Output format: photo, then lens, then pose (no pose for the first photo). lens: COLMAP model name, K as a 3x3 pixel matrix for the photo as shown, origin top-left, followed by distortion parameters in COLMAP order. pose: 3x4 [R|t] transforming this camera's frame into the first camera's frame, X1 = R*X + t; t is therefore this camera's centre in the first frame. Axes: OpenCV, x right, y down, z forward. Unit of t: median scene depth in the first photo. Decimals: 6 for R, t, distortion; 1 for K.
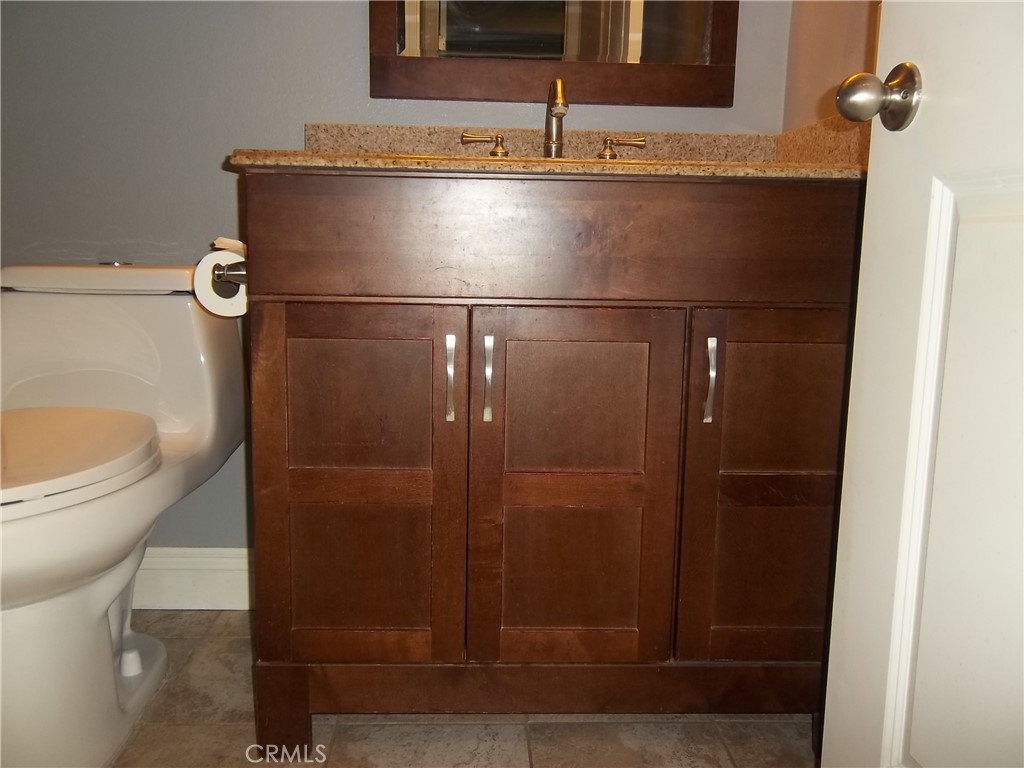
lens RADIAL K [[892.9, 0, 512.0], [0, 892.9, 384.0], [0, 0, 1]] dist [-0.007166, 0.081438]
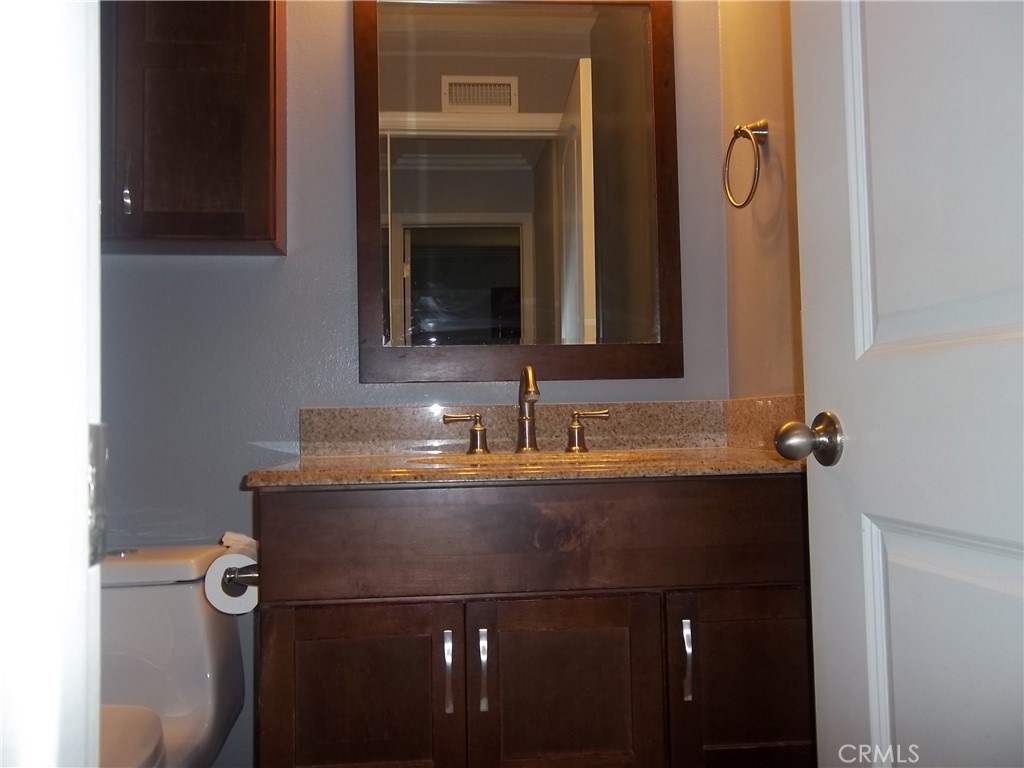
lens RADIAL K [[892.9, 0, 512.0], [0, 892.9, 384.0], [0, 0, 1]] dist [-0.007166, 0.081438]
pose [[0.998242, -0.036471, 0.046723, -0.029597], [0.045004, 0.979360, -0.197049, -0.128095], [-0.038572, 0.198805, 0.979280, -0.123894]]
